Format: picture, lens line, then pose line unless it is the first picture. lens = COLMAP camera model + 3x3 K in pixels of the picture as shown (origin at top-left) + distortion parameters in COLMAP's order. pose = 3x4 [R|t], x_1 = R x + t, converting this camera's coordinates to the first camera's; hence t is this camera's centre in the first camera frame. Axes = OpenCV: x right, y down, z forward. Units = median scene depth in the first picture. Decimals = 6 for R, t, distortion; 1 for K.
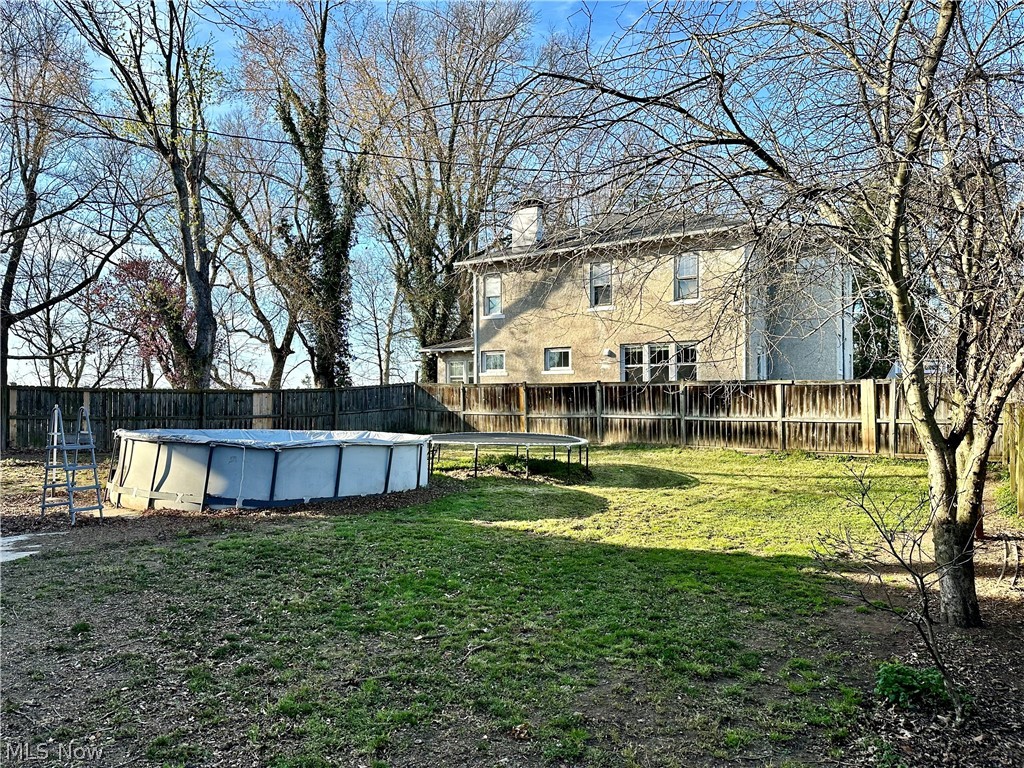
lens RADIAL K [[714.0, 0, 529.4], [0, 714.0, 385.1], [0, 0, 1]] dist [0.142174, -0.225874]
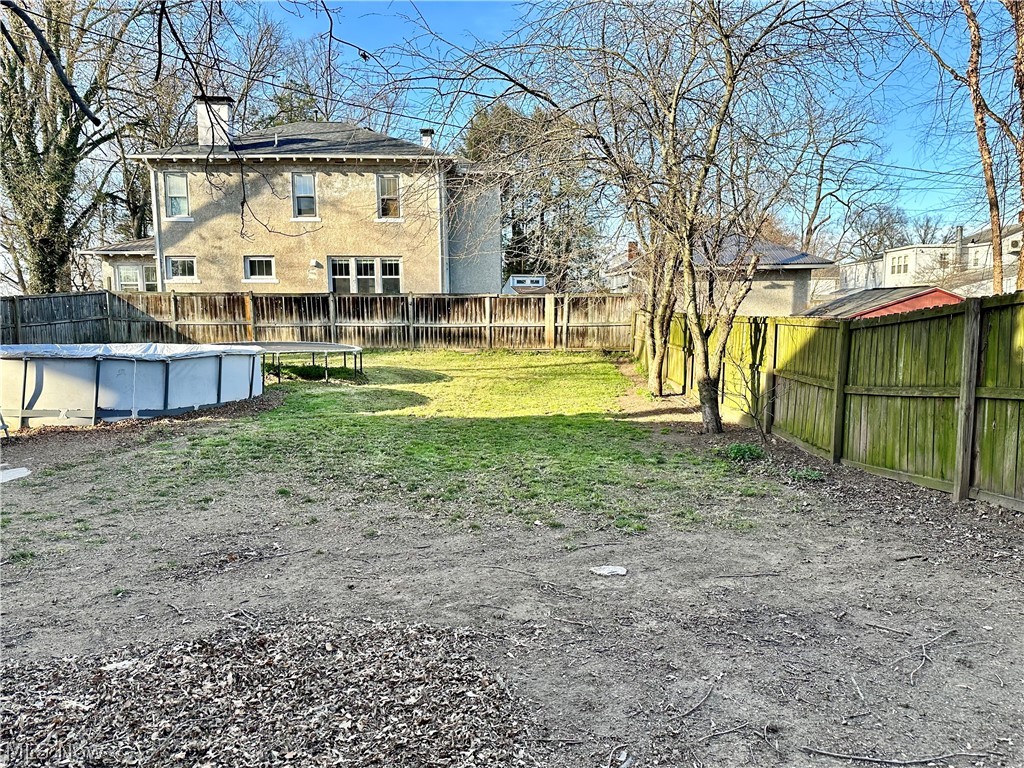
lens RADIAL K [[714.0, 0, 529.4], [0, 714.0, 385.1], [0, 0, 1]] dist [0.142174, -0.225874]
pose [[0.836028, -0.062826, 0.545079, -0.260872], [-0.008593, 0.991802, 0.127496, -0.007723], [-0.548620, -0.111274, 0.828634, -0.083826]]
